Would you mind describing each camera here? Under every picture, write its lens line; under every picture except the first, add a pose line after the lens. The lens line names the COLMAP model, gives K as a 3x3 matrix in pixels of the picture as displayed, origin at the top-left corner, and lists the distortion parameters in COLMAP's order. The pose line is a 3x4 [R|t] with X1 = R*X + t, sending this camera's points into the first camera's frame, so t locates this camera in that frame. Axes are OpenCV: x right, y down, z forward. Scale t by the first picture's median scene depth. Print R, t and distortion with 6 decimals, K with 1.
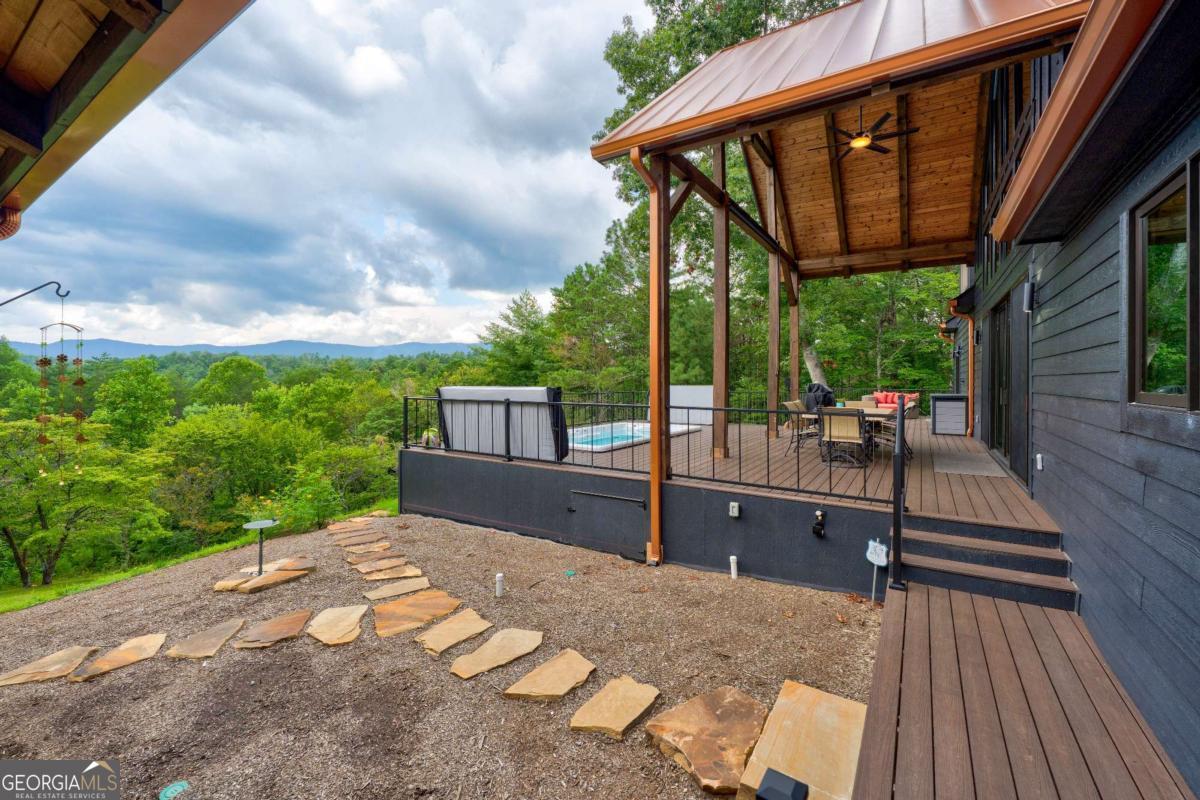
lens RADIAL K [[488.9, 0, 605.6], [0, 488.9, 389.7], [0, 0, 1]] dist [0.003313, -0.000231]
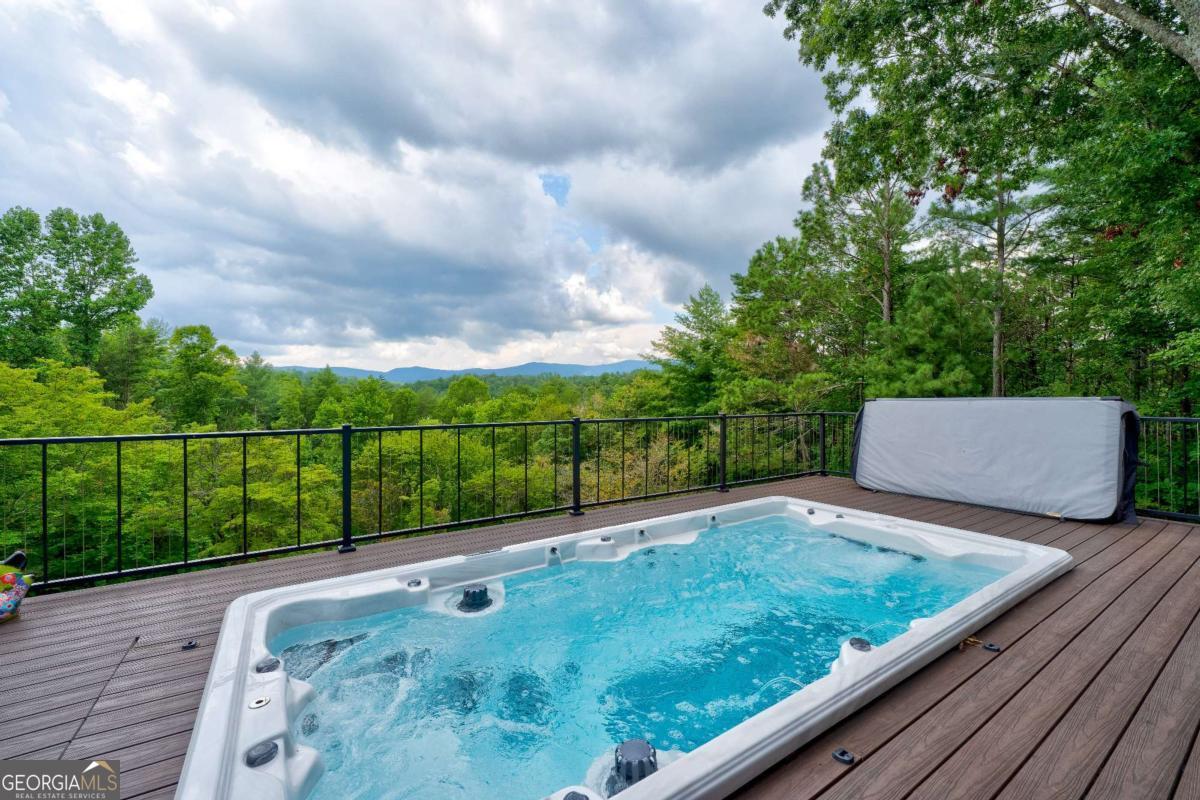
lens RADIAL K [[488.9, 0, 632.2], [0, 488.9, 402.2], [0, 0, 1]] dist [0.003313, -0.000231]
pose [[0.931620, -0.003047, -0.363421, 0.023492], [0.001368, 0.999987, -0.004877, -0.001482], [0.363431, 0.004047, 0.931612, 0.217090]]
